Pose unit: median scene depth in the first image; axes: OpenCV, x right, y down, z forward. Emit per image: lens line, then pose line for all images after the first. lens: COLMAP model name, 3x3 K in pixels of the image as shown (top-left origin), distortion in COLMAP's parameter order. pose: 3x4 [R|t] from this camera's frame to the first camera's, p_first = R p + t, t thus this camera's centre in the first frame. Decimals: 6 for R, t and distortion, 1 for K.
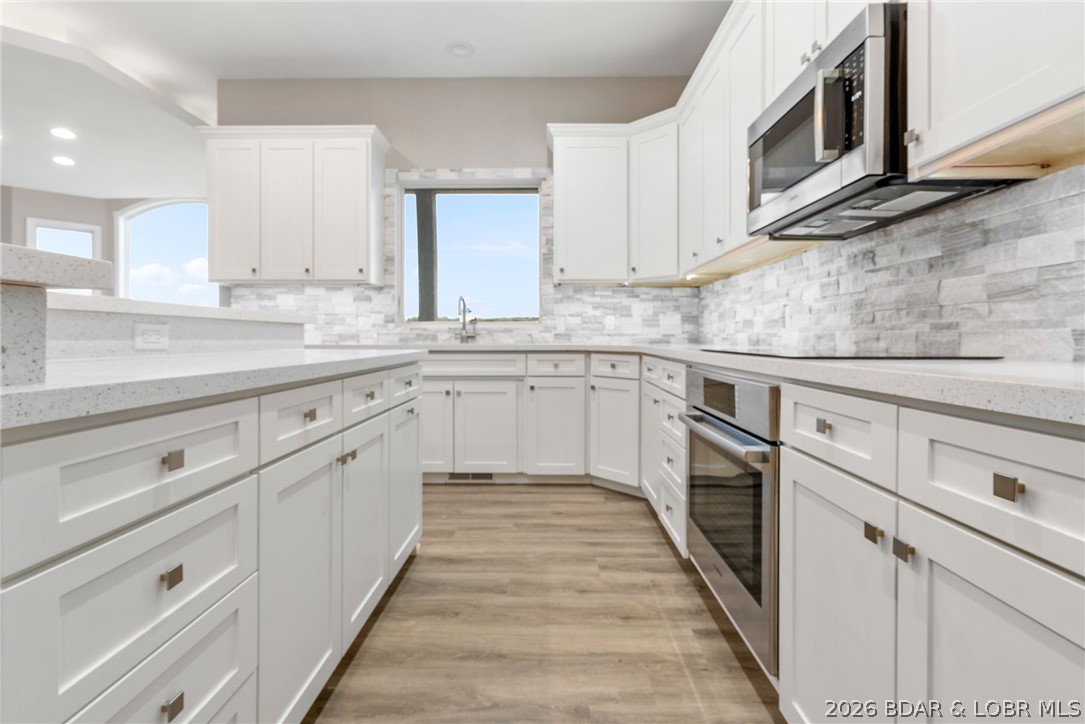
lens RADIAL K [[502.8, 0, 543.4], [0, 502.8, 336.2], [0, 0, 1]] dist [-0.003458, -0.000253]
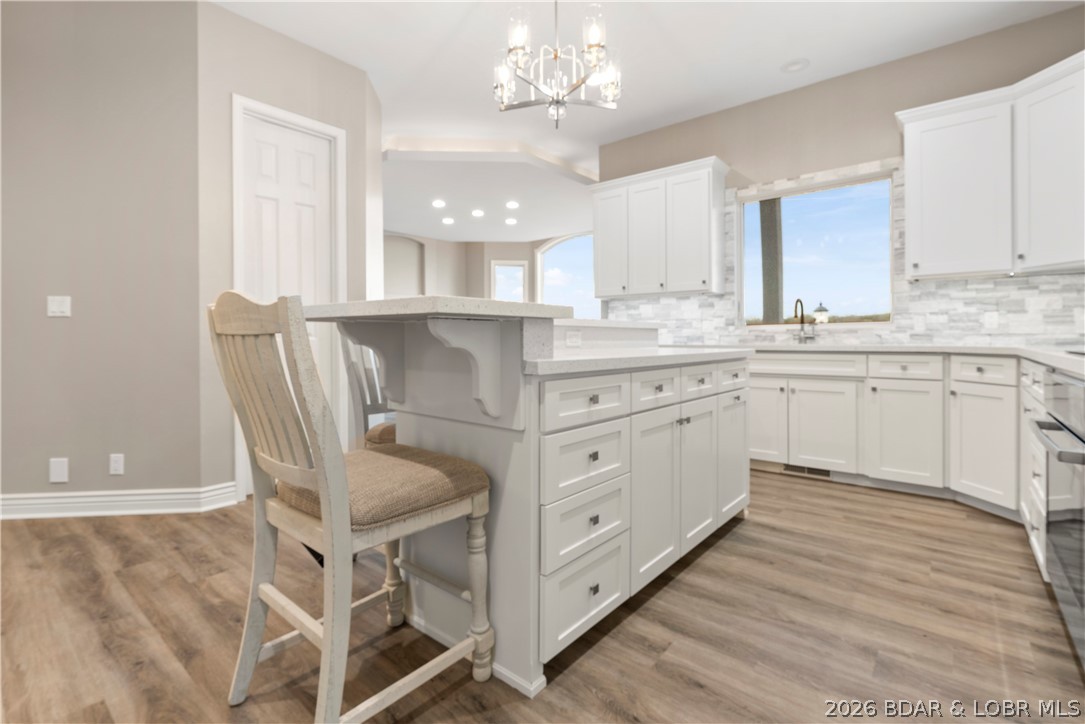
lens RADIAL K [[504.7, 0, 543.2], [0, 504.7, 341.0], [0, 0, 1]] dist [-0.000745, 0.000323]
pose [[0.779310, -0.000448, -0.626638, 0.084844], [0.005218, 0.999970, 0.005774, -0.000836], [0.626617, -0.007769, 0.779289, -0.159839]]
